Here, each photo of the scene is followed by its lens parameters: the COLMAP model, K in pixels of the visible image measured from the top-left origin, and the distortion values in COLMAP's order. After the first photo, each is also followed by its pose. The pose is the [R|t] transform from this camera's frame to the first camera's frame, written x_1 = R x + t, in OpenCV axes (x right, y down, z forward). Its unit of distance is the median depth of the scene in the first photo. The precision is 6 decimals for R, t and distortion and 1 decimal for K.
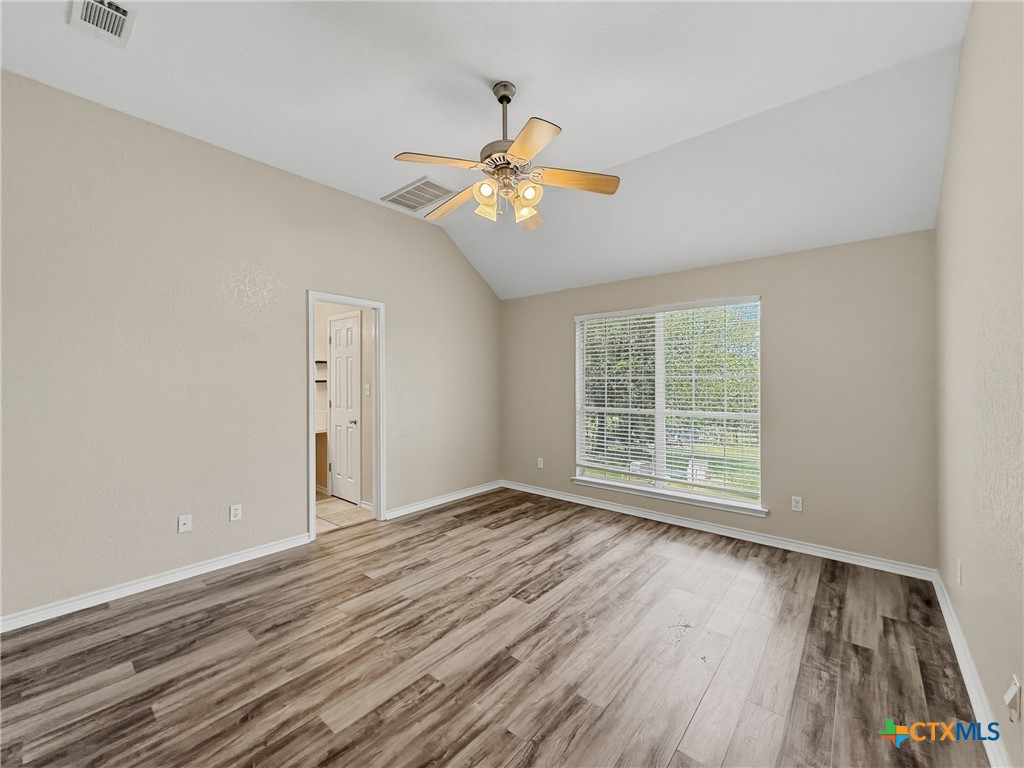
lens RADIAL K [[419.7, 0, 509.4], [0, 419.7, 377.9], [0, 0, 1]] dist [-0.000671, 0.000064]
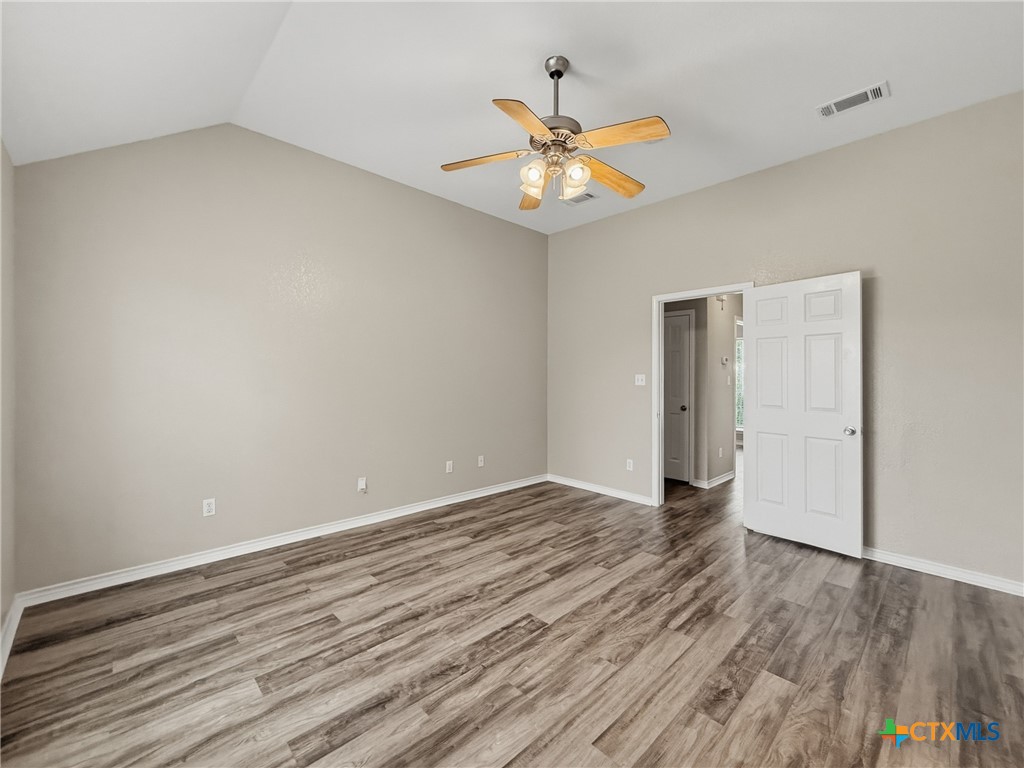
lens RADIAL K [[419.7, 0, 509.4], [0, 419.7, 377.9], [0, 0, 1]] dist [-0.000671, 0.000064]
pose [[-0.994198, -0.010395, 0.107062, -0.001696], [-0.010823, 0.999936, -0.003416, 0.038925], [-0.107020, -0.004555, -0.994246, 1.805506]]
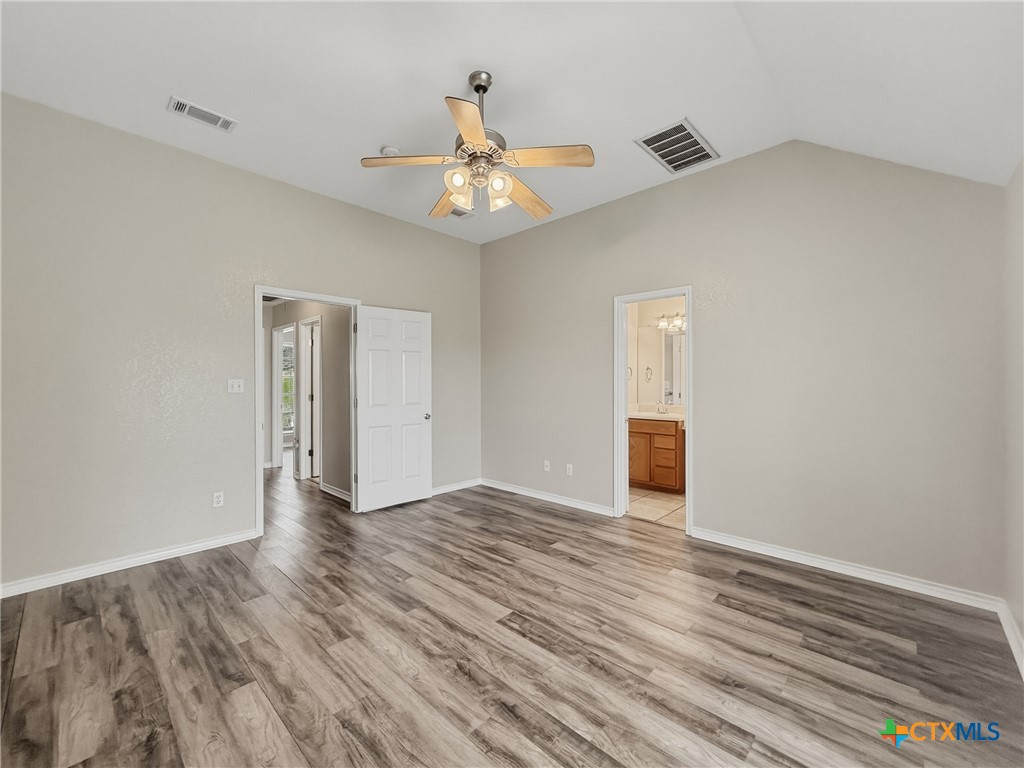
lens RADIAL K [[419.7, 0, 509.4], [0, 419.7, 377.9], [0, 0, 1]] dist [-0.000671, 0.000064]
pose [[-0.062189, -0.011176, -0.998002, 0.888428], [0.005098, 0.999921, -0.011515, 0.034892], [0.998051, -0.005804, -0.062127, 1.033945]]
